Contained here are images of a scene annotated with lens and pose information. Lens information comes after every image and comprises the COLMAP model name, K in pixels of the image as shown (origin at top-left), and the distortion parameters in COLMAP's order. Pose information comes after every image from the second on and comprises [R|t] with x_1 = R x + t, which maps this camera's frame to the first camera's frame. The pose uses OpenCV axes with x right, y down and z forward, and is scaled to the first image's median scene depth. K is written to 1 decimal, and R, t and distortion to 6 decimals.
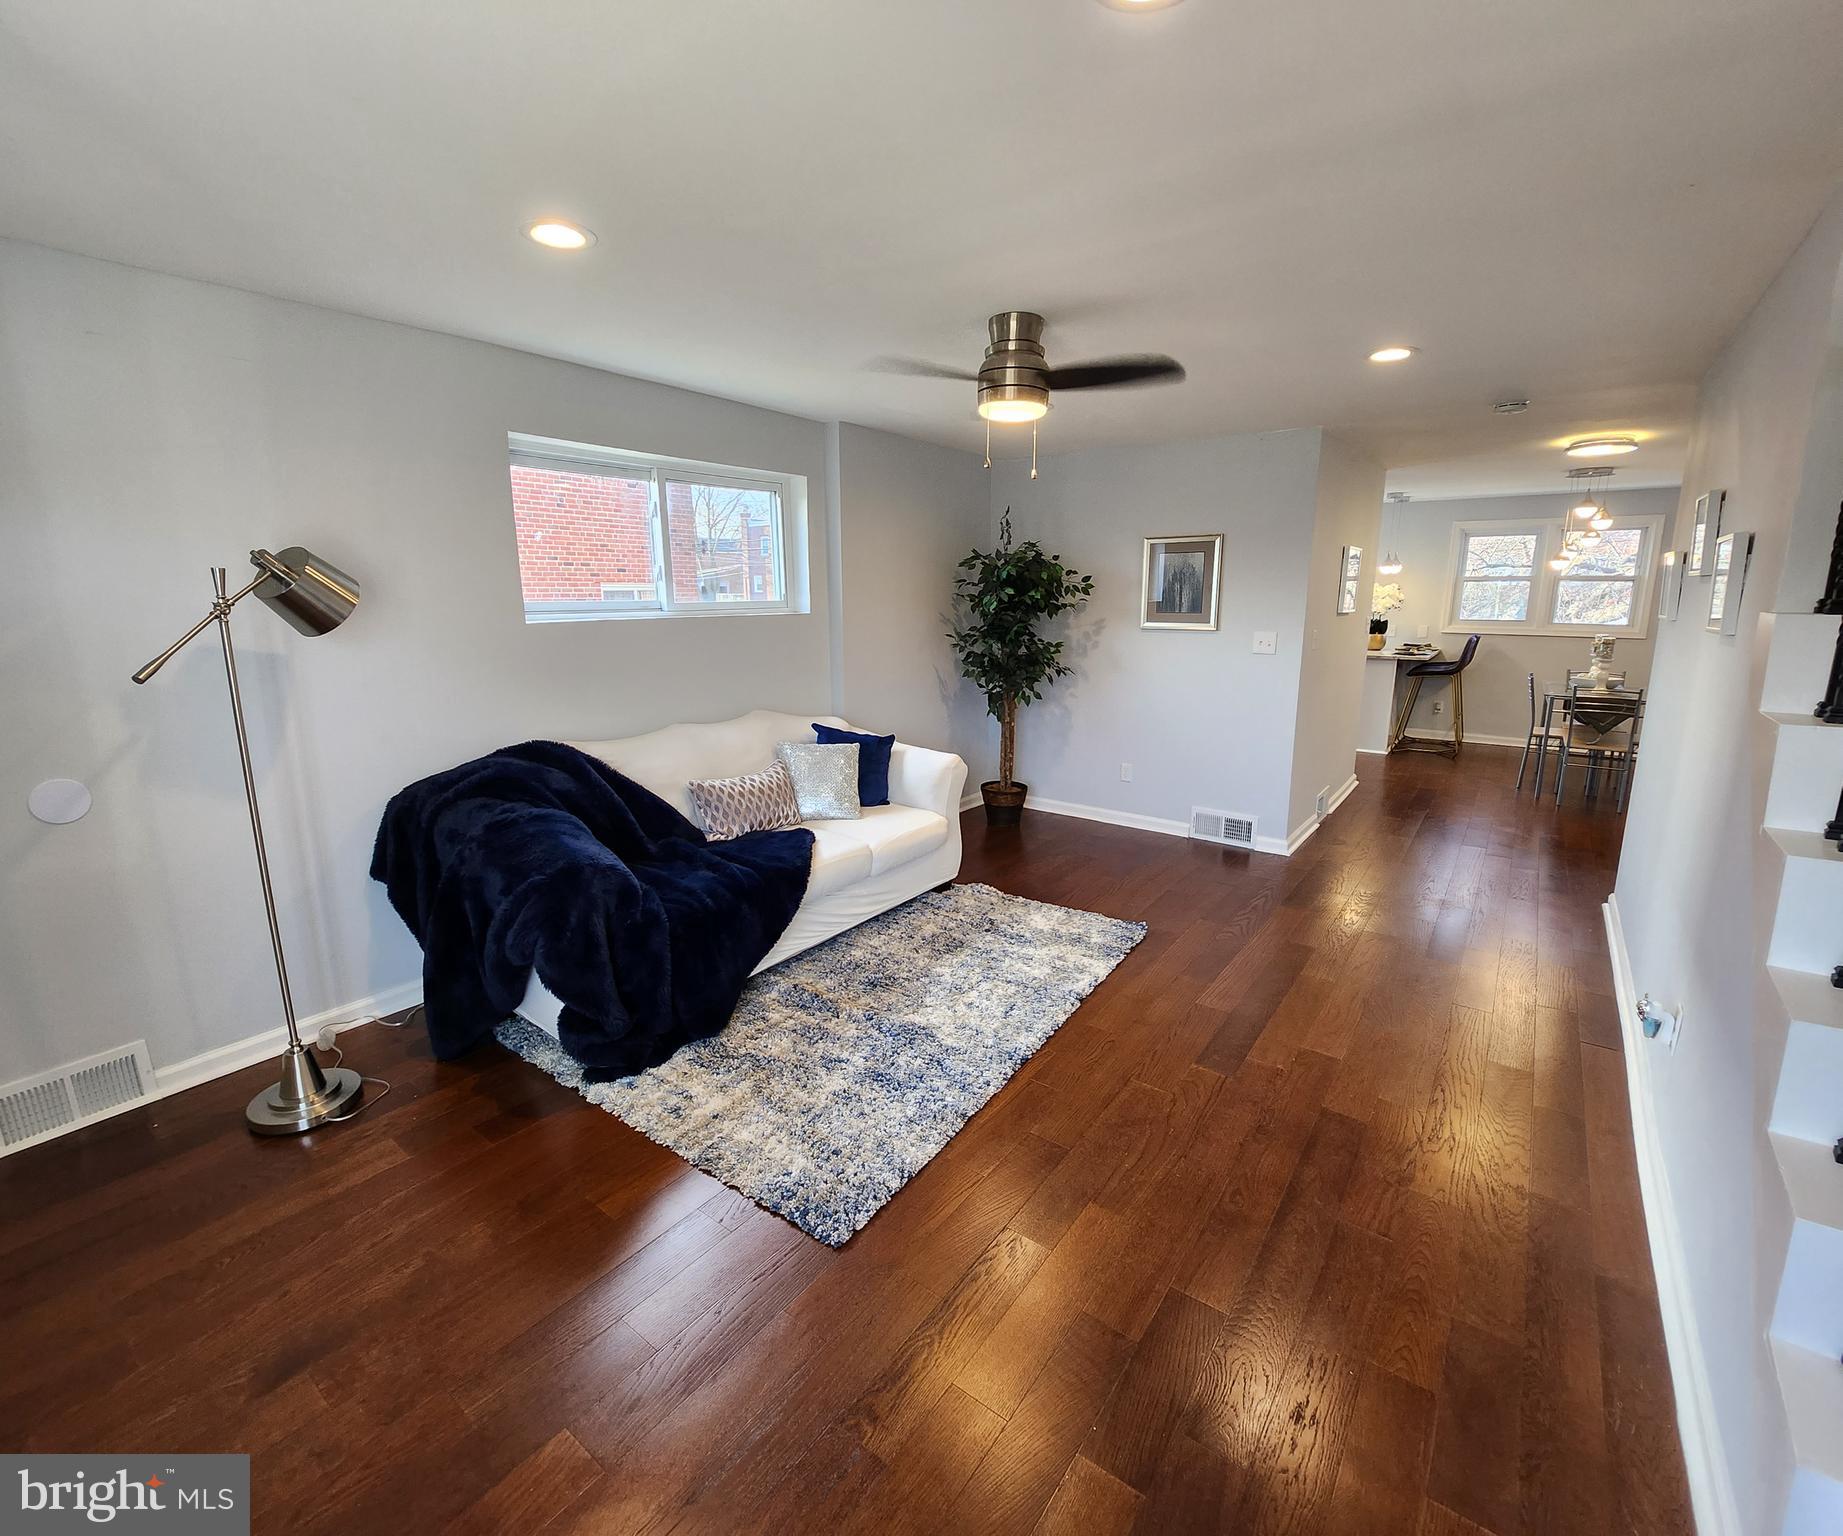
lens RADIAL K [[815.1, 0, 920.5], [0, 815.1, 762.0], [0, 0, 1]] dist [0.000471, -0.010902]
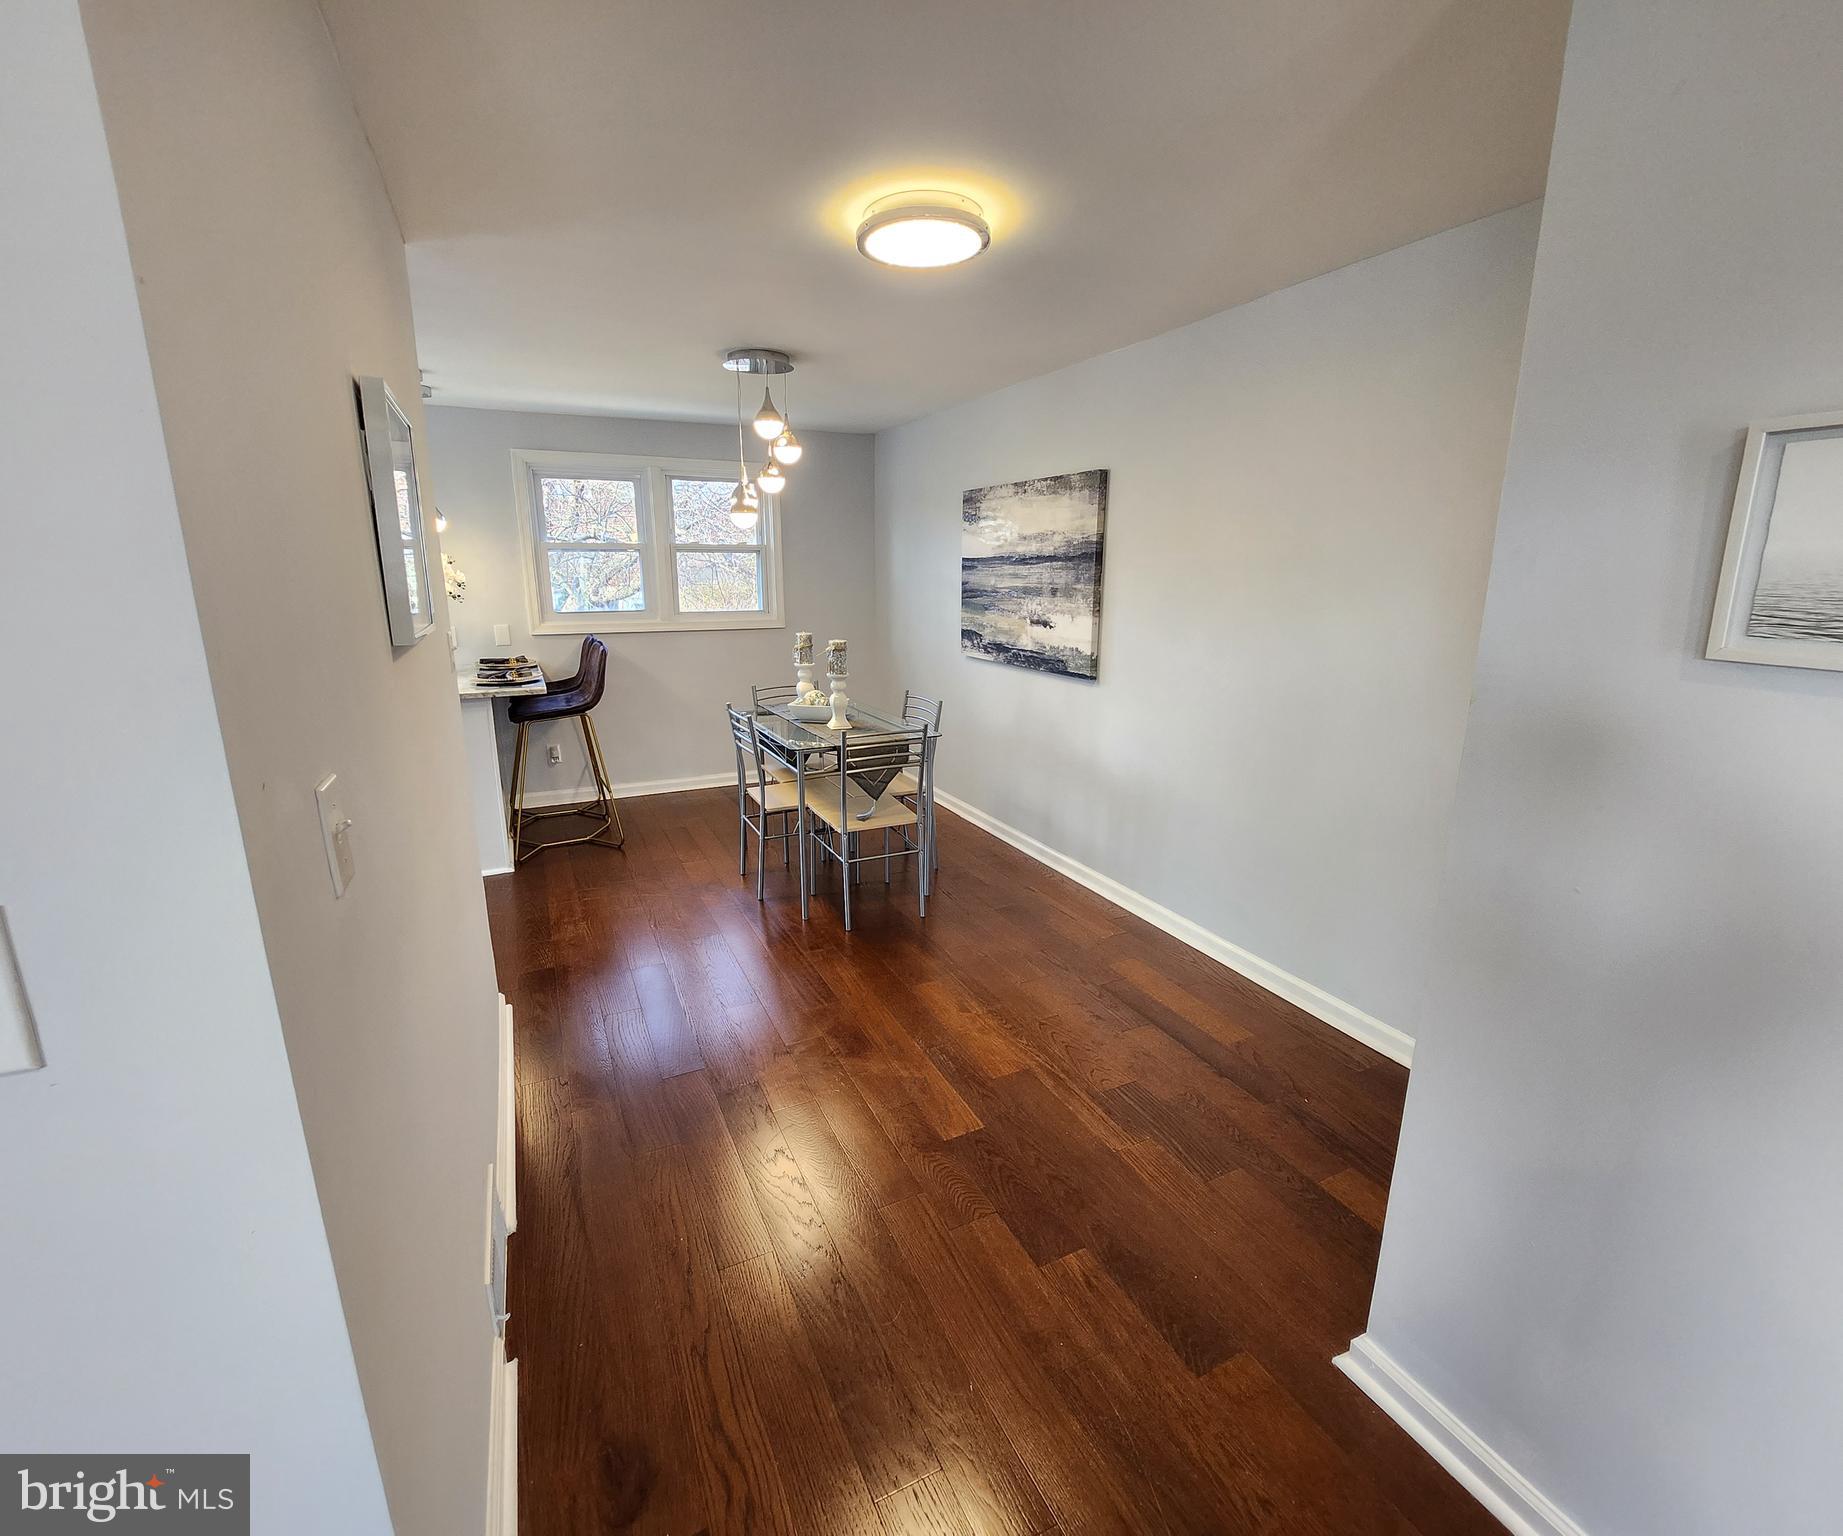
lens RADIAL K [[815.1, 0, 920.5], [0, 815.1, 762.0], [0, 0, 1]] dist [0.000471, -0.010902]
pose [[0.460411, -0.205460, 0.863602, 0.300337], [0.182076, 0.974020, 0.134659, -0.128049], [-0.868833, 0.095243, 0.485858, 0.616709]]
